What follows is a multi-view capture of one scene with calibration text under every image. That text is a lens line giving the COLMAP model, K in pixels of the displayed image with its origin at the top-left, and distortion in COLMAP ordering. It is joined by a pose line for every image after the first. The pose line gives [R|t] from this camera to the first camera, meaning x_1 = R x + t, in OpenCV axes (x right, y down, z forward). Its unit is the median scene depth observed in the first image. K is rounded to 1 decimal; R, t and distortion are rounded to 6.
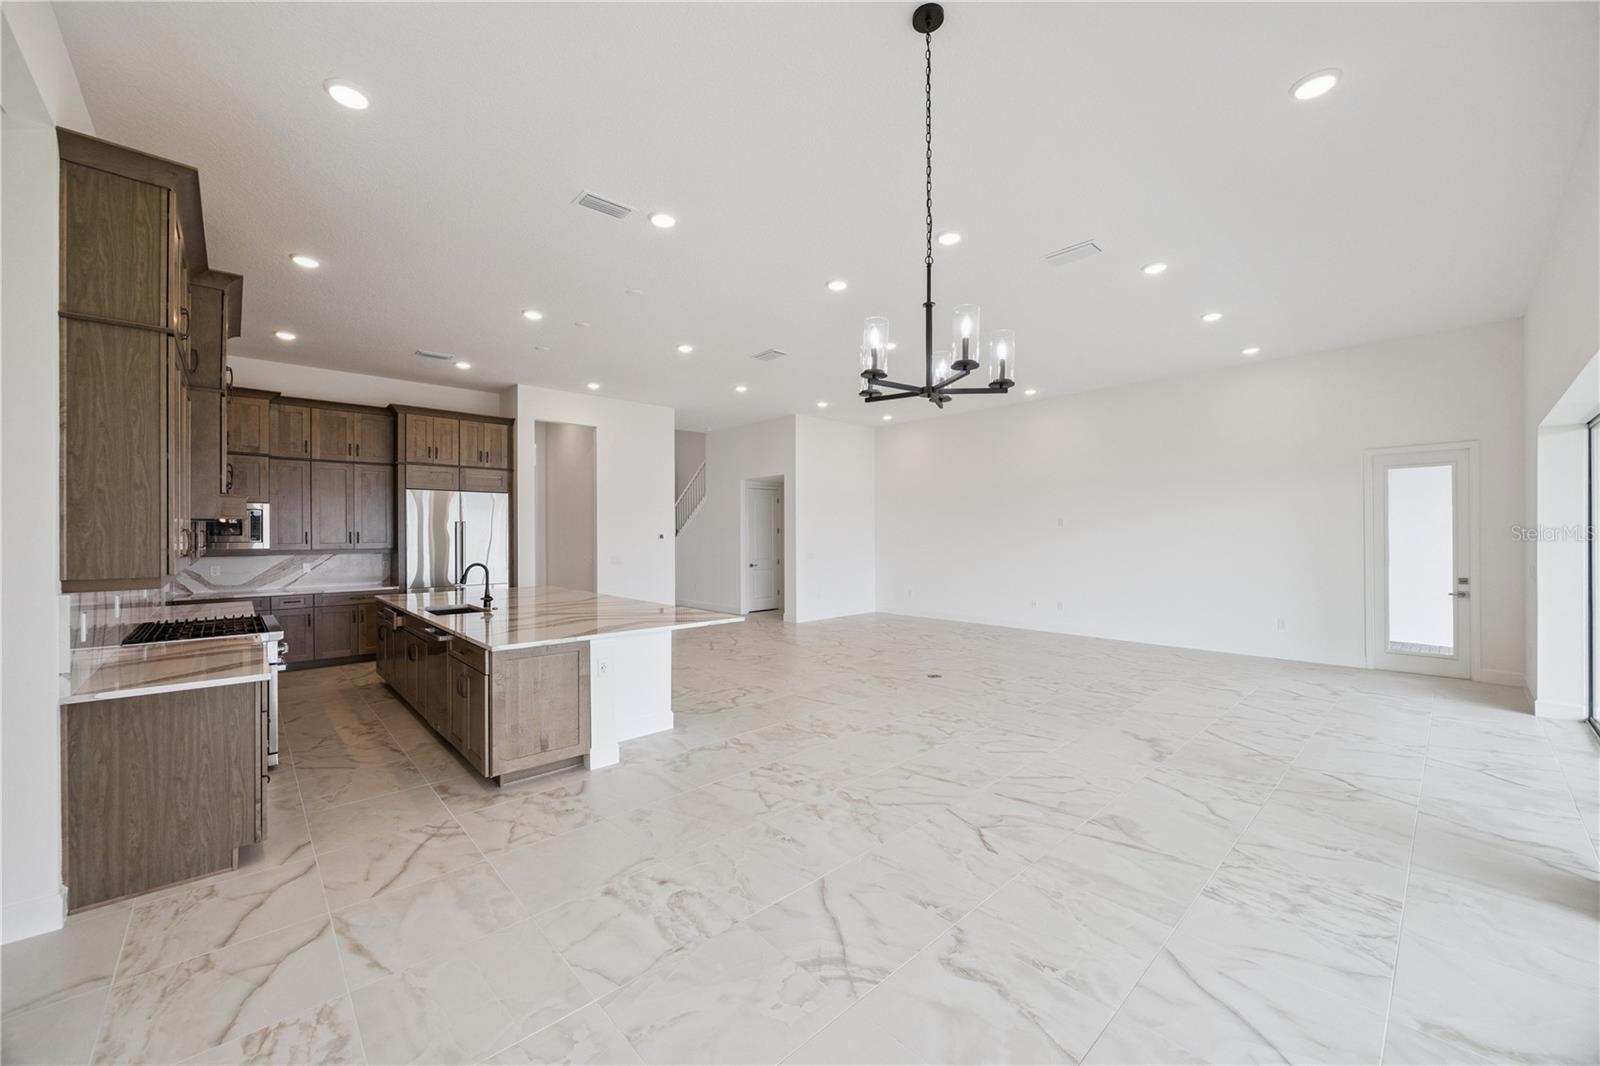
lens RADIAL K [[610.1, 0, 790.5], [0, 610.1, 560.6], [0, 0, 1]] dist [0.000509, 0.000038]
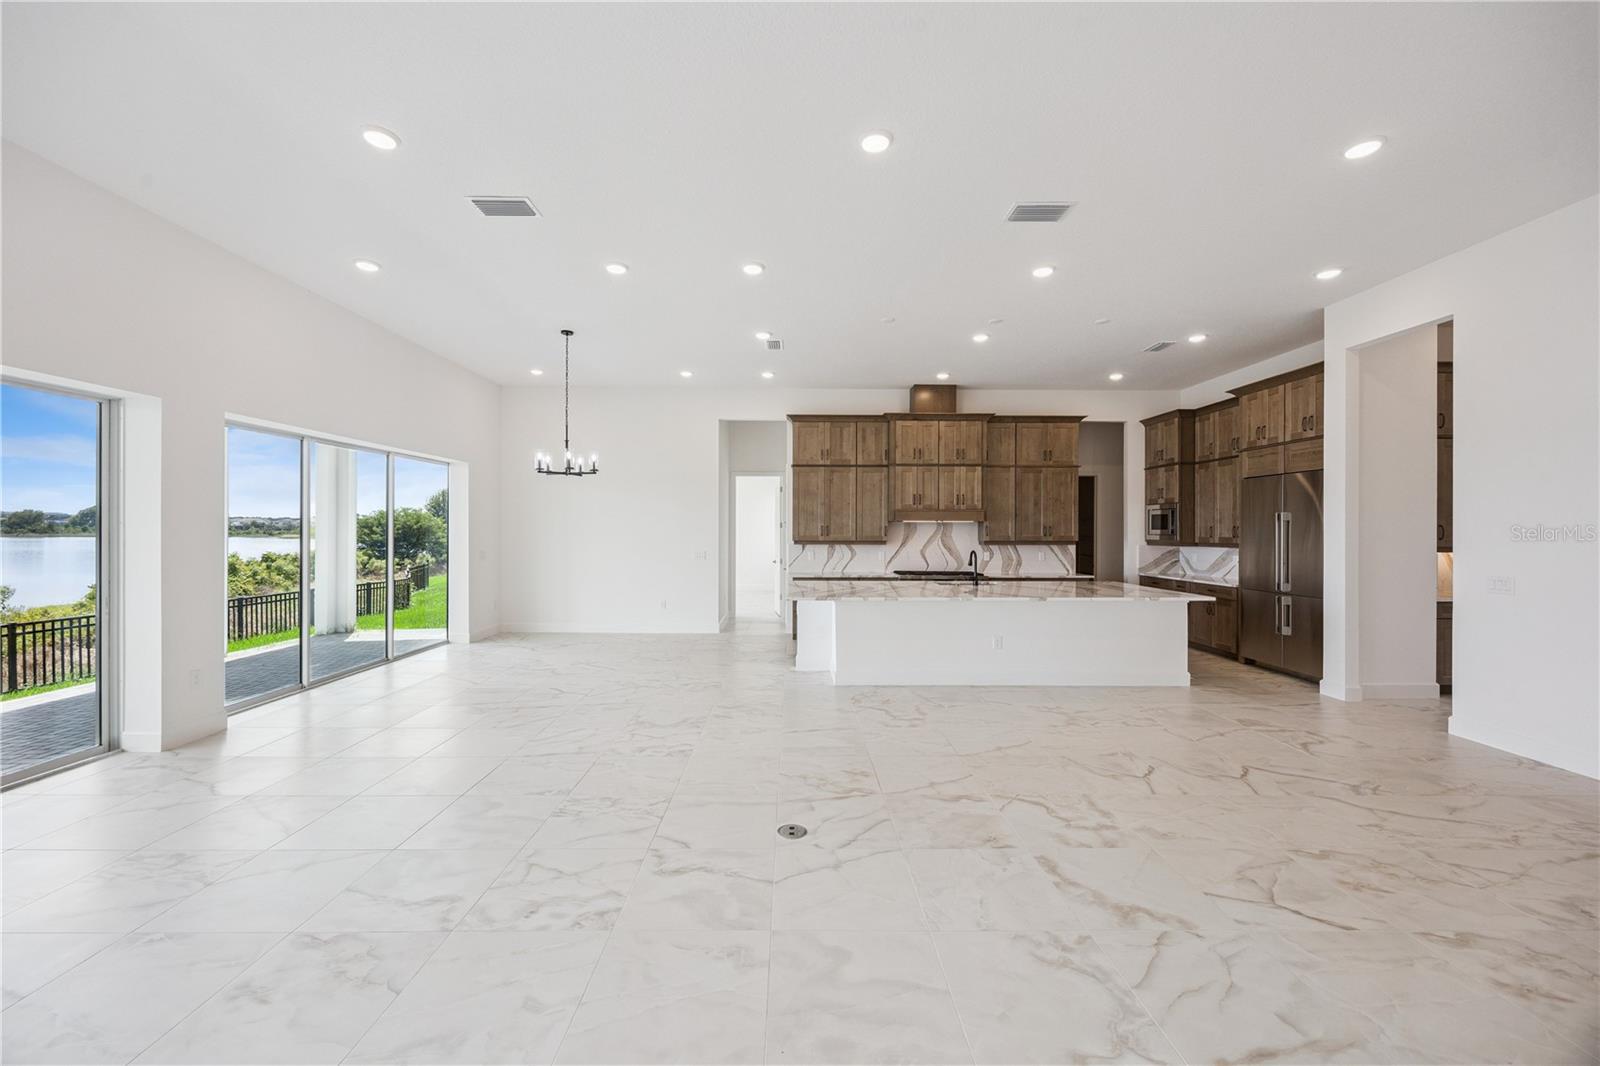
lens RADIAL K [[610.6, 0, 795.2], [0, 610.6, 529.2], [0, 0, 1]] dist [0.000549, 0.000016]
pose [[-0.665339, -0.000850, -0.746541, 0.819911], [-0.034640, 0.998957, 0.029735, -0.076136], [0.745738, 0.045644, -0.664674, 1.836147]]
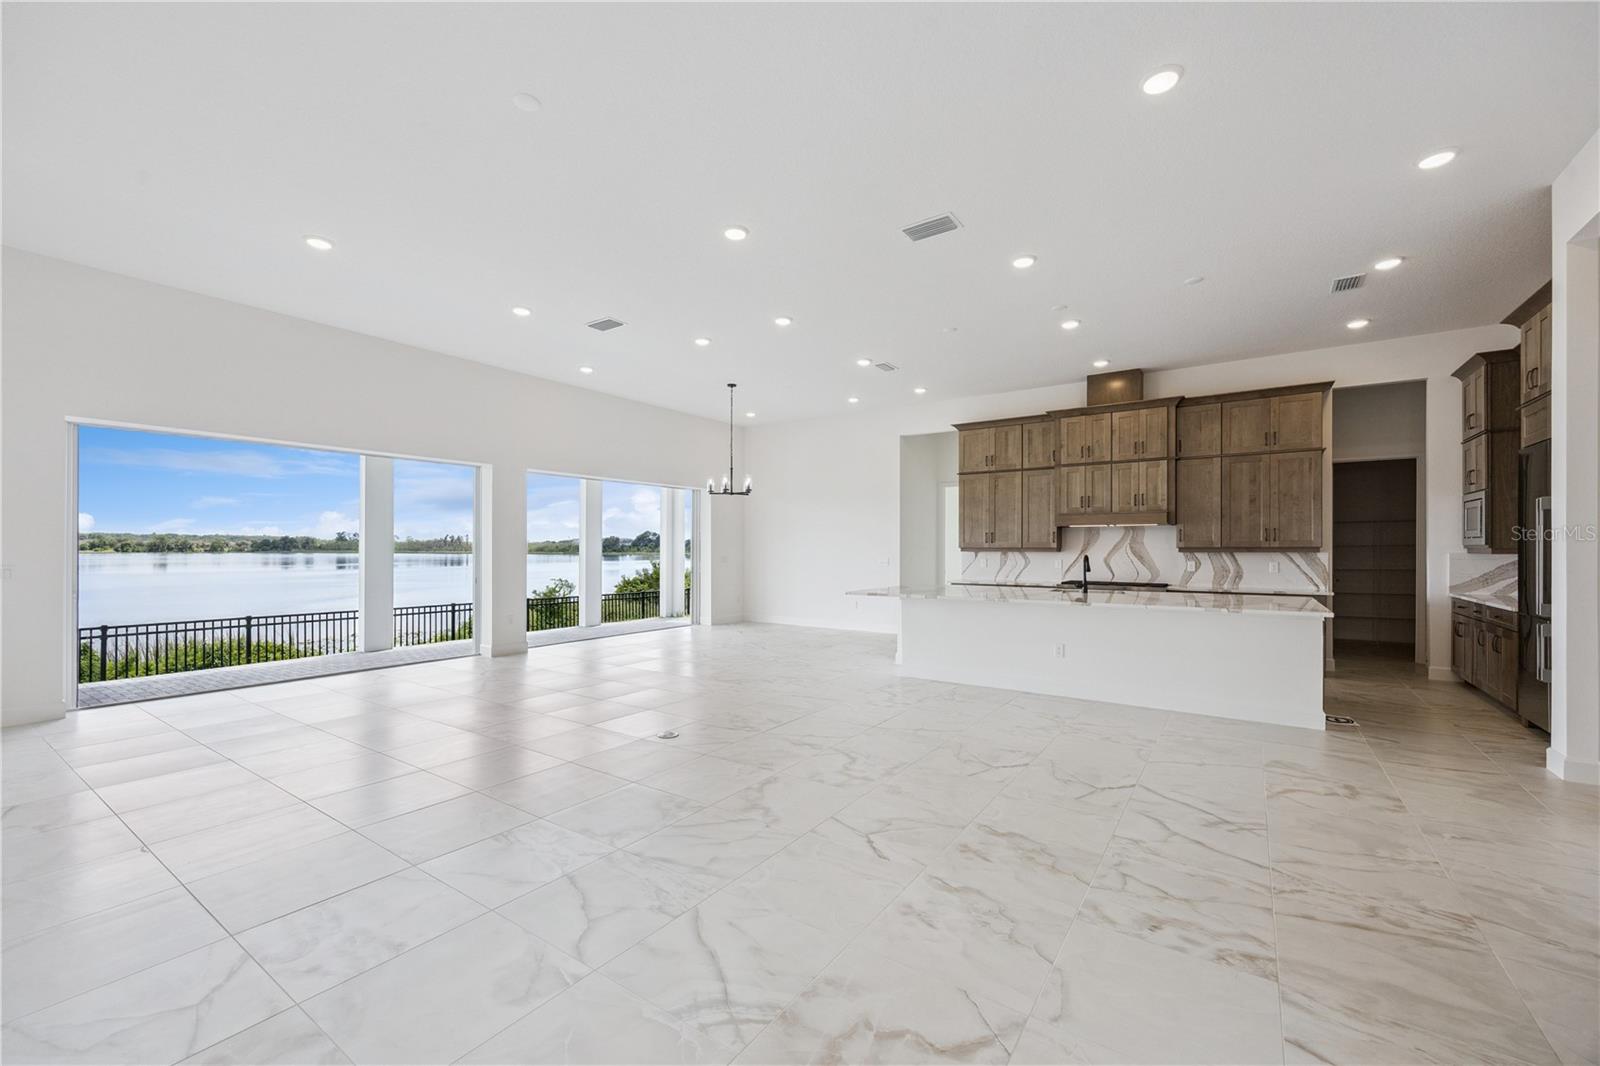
lens RADIAL K [[635.3, 0, 805.0], [0, 635.3, 545.8], [0, 0, 1]] dist [0.008065, -0.000196]
pose [[-0.971643, 0.001394, -0.236450, 0.359144], [-0.008482, 0.999133, 0.040747, -0.067932], [0.236302, 0.041597, -0.970789, 2.407933]]
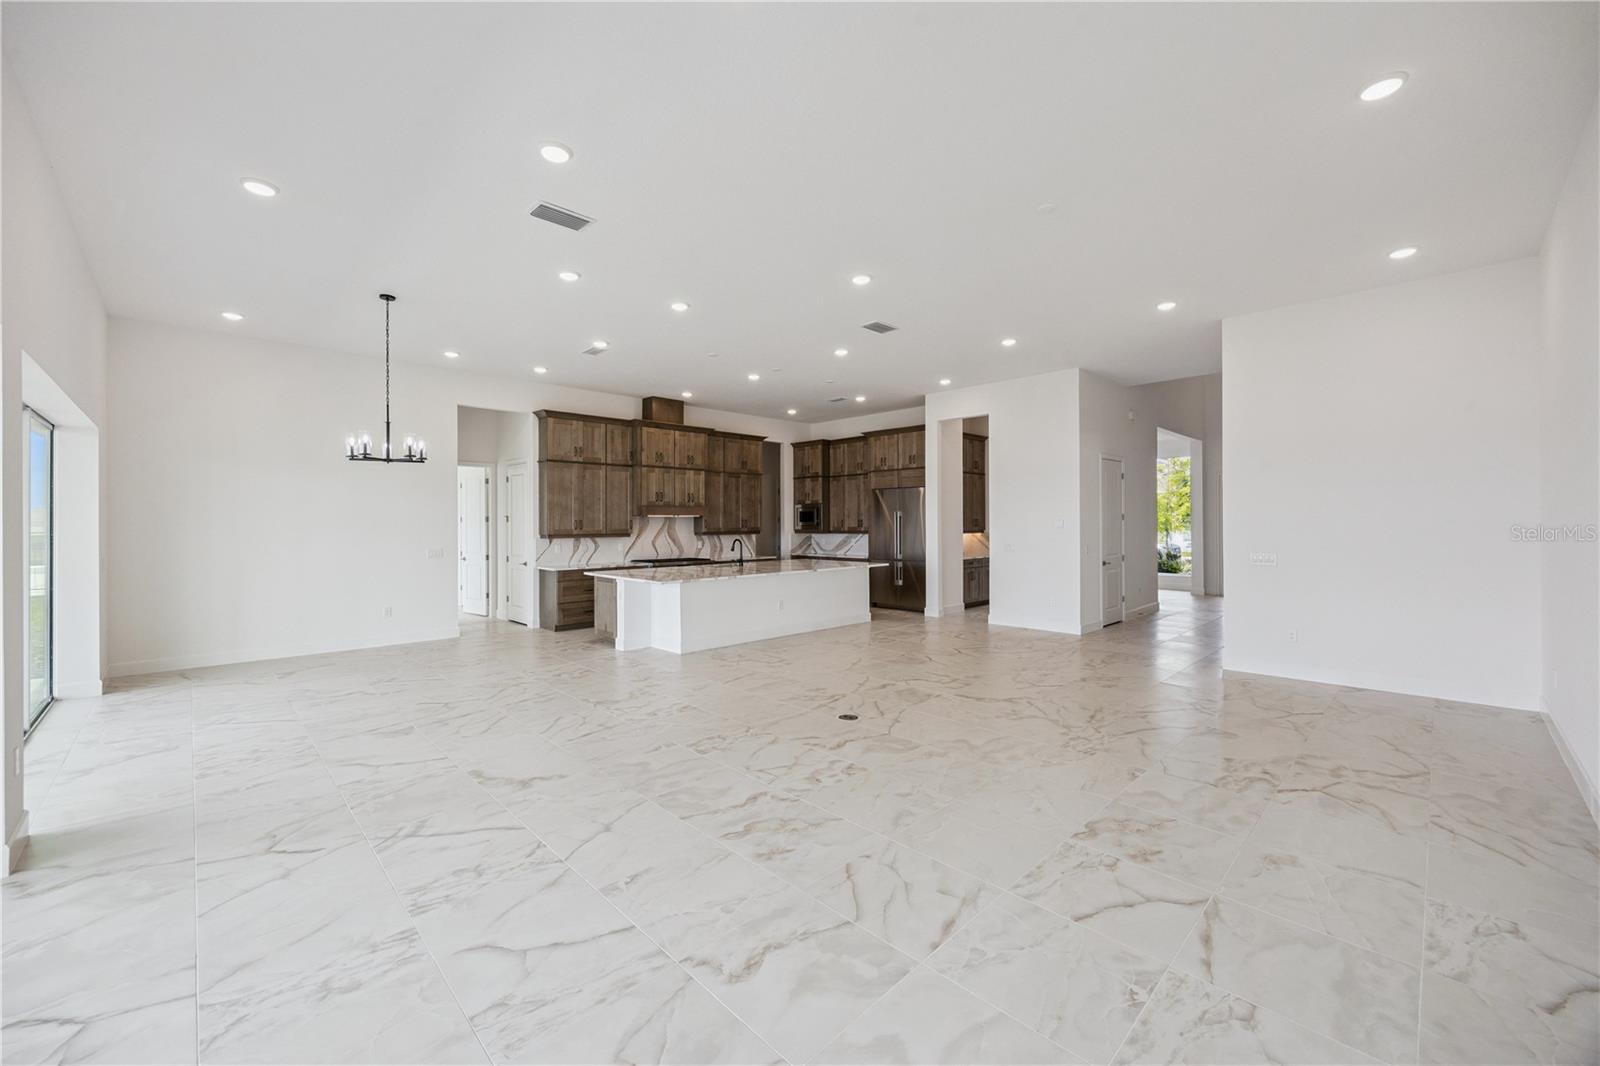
lens RADIAL K [[620.3, 0, 786.0], [0, 620.3, 517.4], [0, 0, 1]] dist [0.001928, 0.000147]
pose [[0.022410, -0.007134, -0.999723, 1.364789], [-0.040098, 0.999163, -0.008029, -0.052573], [0.998944, 0.040267, 0.022105, 1.272588]]
